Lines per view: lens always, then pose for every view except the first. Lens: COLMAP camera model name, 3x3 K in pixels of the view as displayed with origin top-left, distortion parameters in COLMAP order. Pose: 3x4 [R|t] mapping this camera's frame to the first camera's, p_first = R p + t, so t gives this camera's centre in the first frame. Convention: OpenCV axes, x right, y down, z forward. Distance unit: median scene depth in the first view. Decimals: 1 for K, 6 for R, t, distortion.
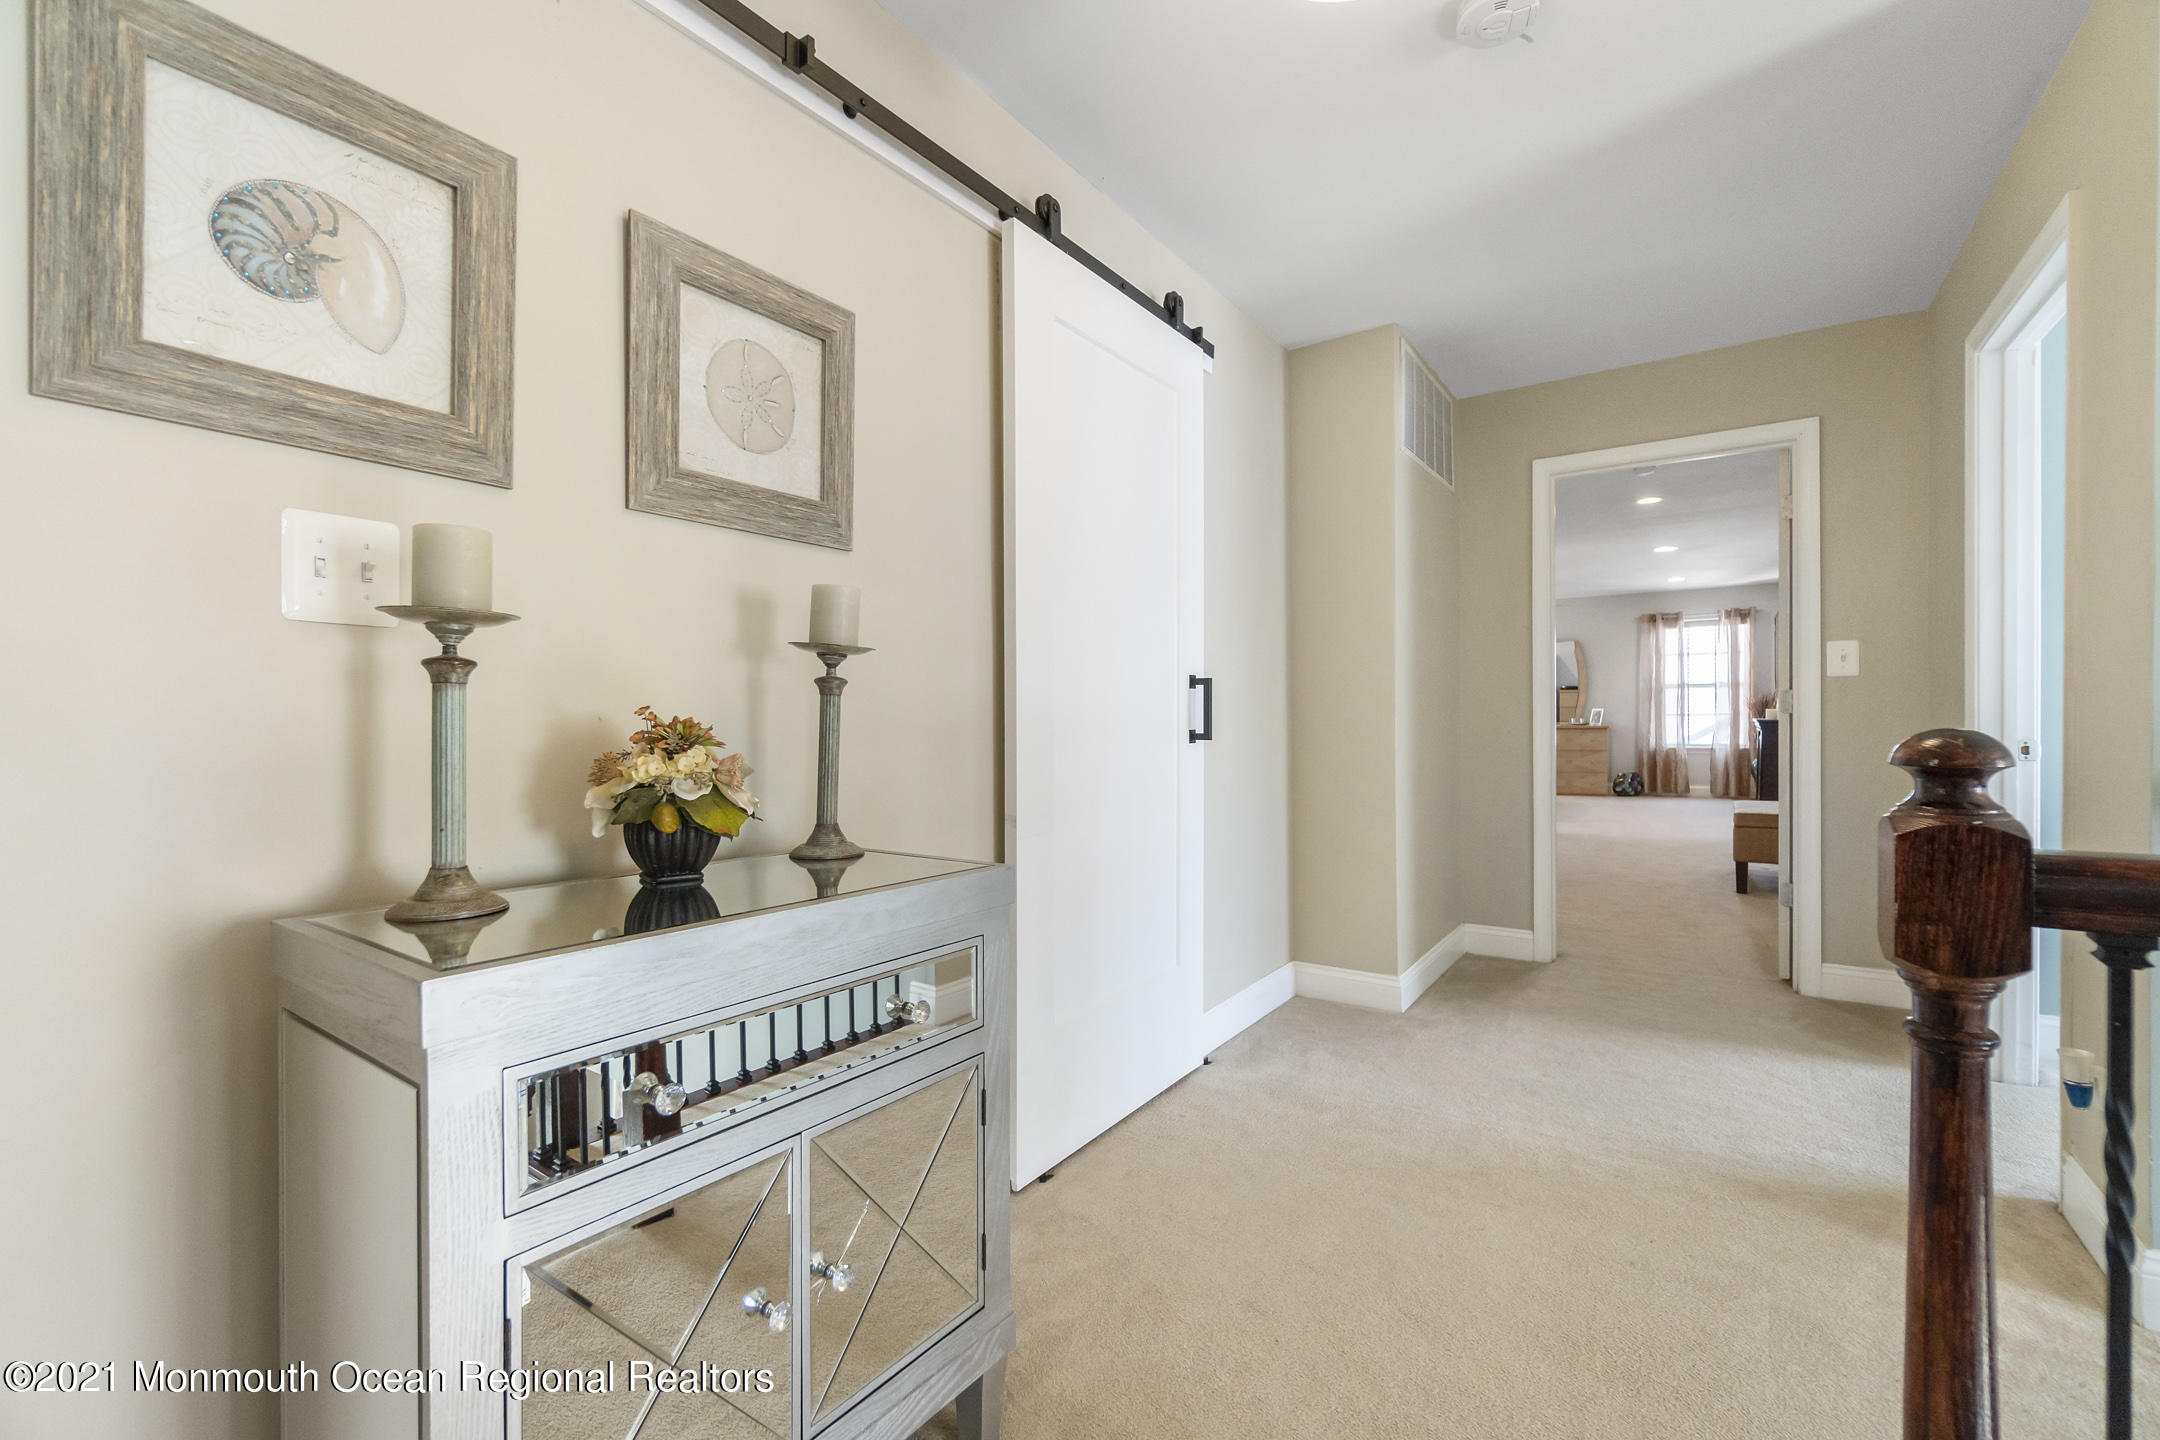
lens RADIAL K [[930.9, 0, 1080.0], [0, 930.9, 720.0], [0, 0, 1]] dist [-0.009362, 0.000200]
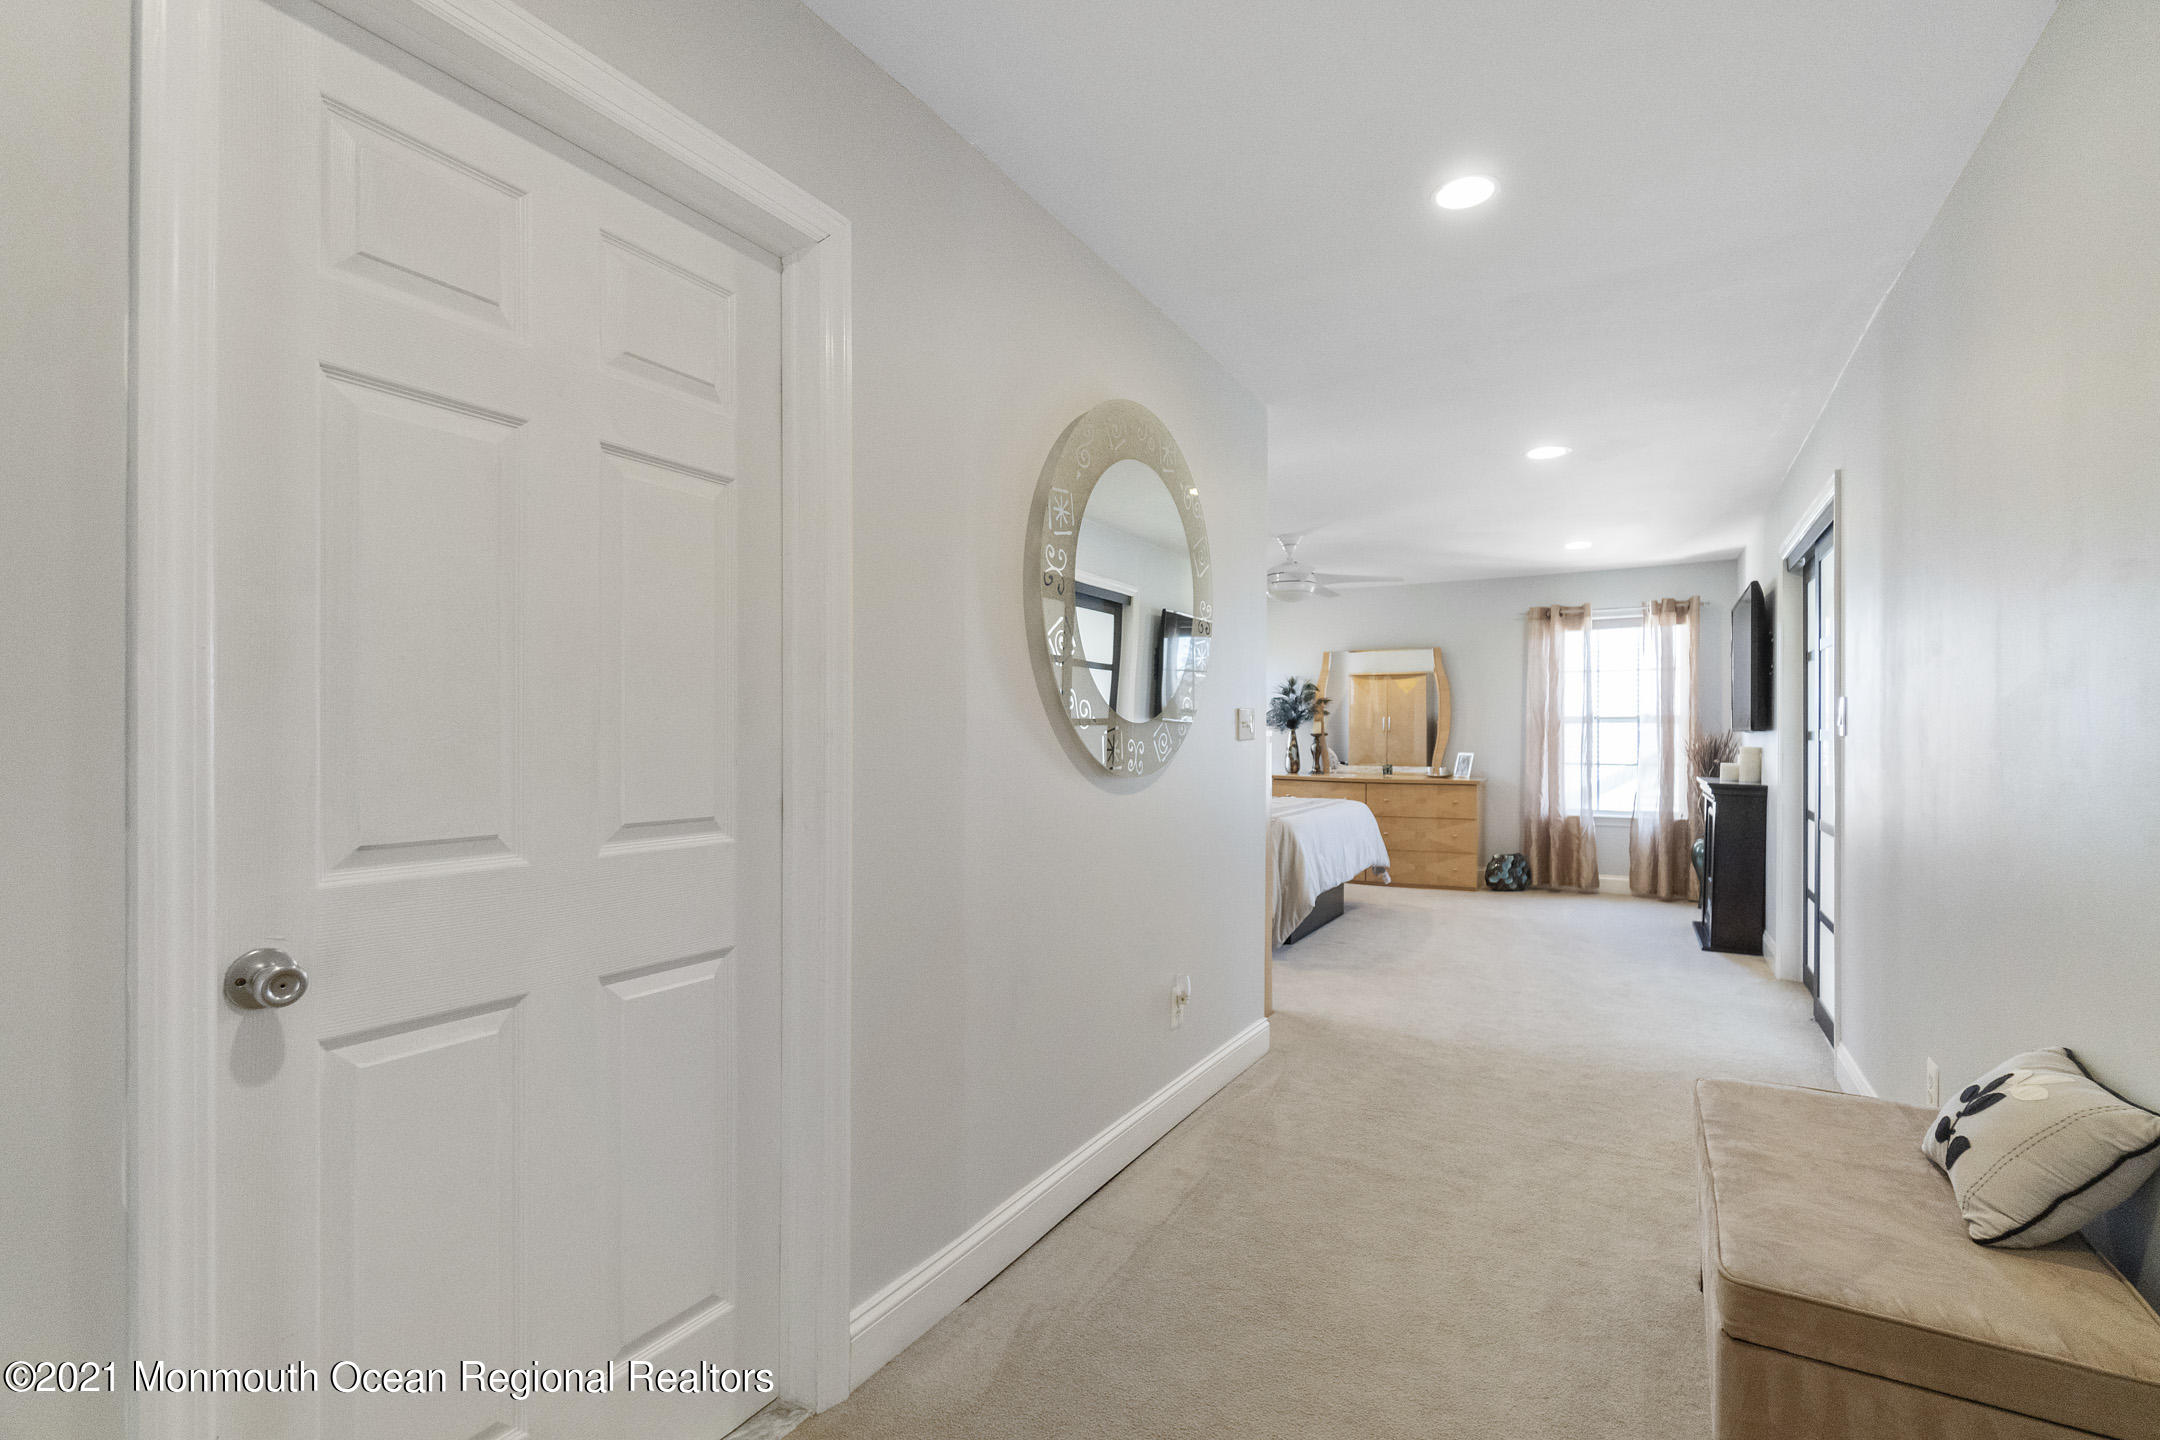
lens RADIAL K [[943.8, 0, 1079.4], [0, 943.8, 732.3], [0, 0, 1]] dist [-0.024693, -0.000110]
pose [[0.997491, 0.004126, 0.070670, 0.251274], [-0.004205, 0.999991, 0.000961, -0.027373], [-0.070666, -0.001256, 0.997499, 0.377144]]
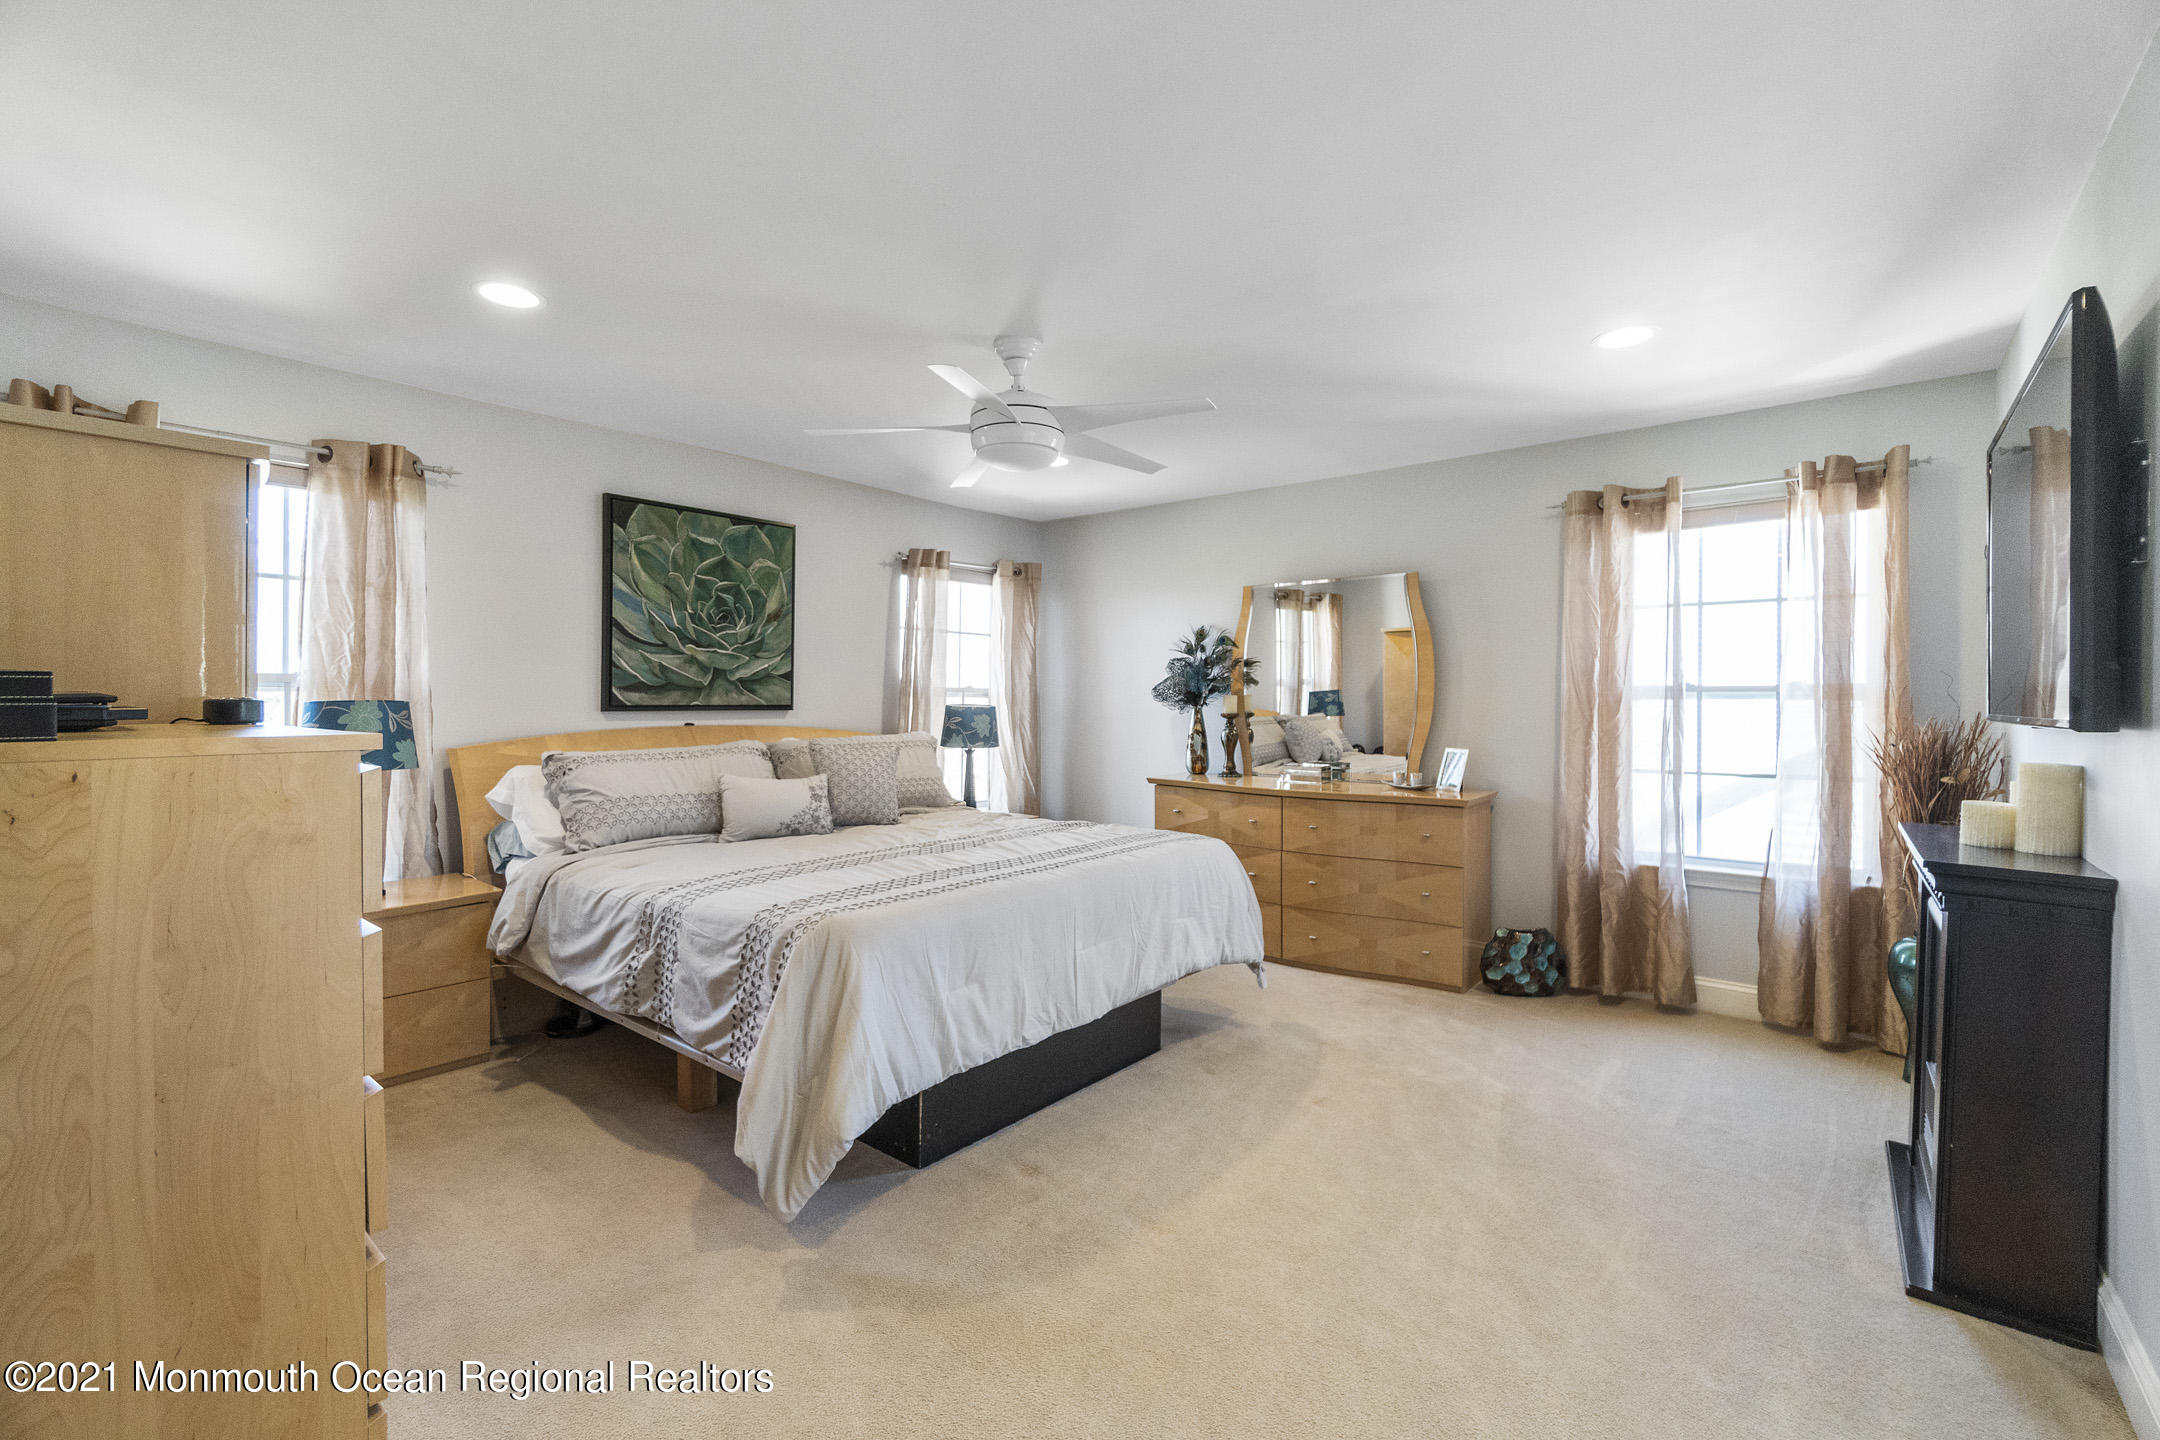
lens RADIAL K [[946.0, 0, 1062.7], [0, 946.0, 702.7], [0, 0, 1]] dist [-0.001207, 0.000030]
pose [[0.997104, 0.003710, -0.075953, 0.444312], [-0.003386, 0.999985, 0.004391, -0.033845], [0.075968, -0.004121, 0.997102, 0.624786]]
